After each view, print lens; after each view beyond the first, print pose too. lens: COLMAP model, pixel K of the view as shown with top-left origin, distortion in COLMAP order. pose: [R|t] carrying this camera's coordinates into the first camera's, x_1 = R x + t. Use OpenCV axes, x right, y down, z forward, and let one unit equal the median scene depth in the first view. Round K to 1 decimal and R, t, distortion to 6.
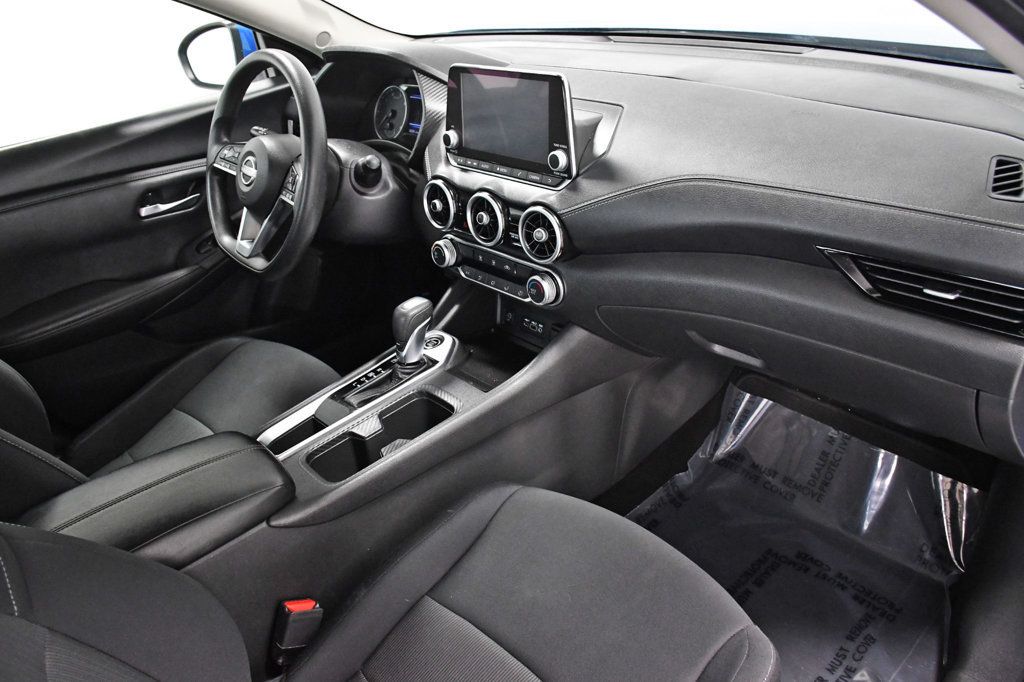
lens RADIAL K [[816.3, 0, 512.0], [0, 816.3, 341.0], [0, 0, 1]] dist [-0.138474, 0.088539]
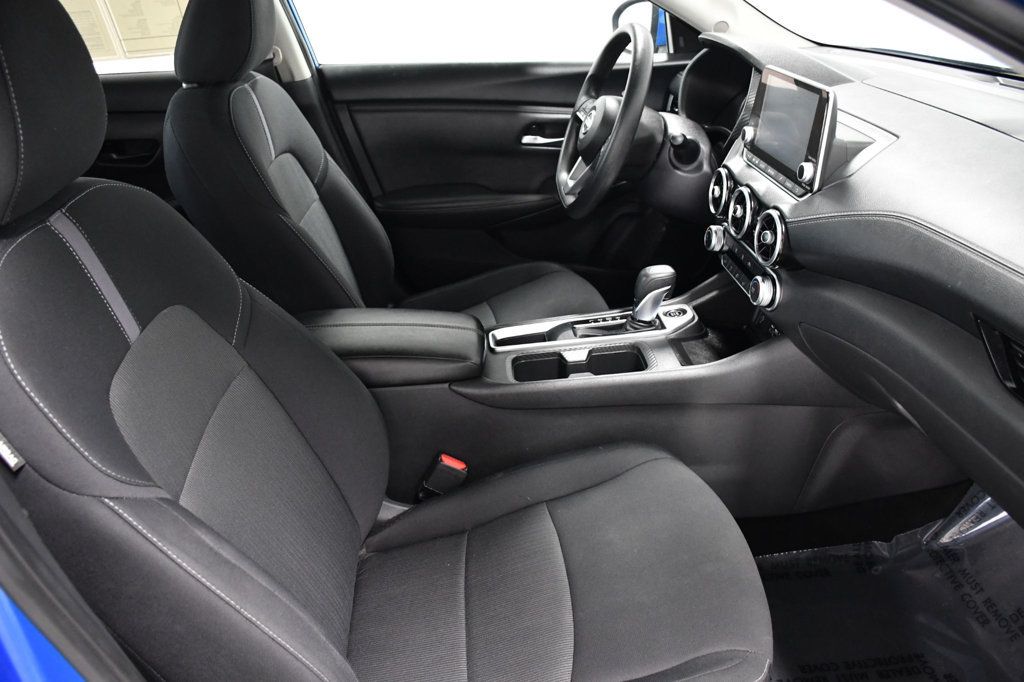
lens RADIAL K [[816.3, 0, 512.0], [0, 816.3, 341.0], [0, 0, 1]] dist [-0.138474, 0.088539]
pose [[0.790385, 0.349575, -0.503079, 0.299214], [-0.347338, 0.932172, 0.102038, 0.001499], [0.504627, 0.094089, 0.858195, -0.027073]]
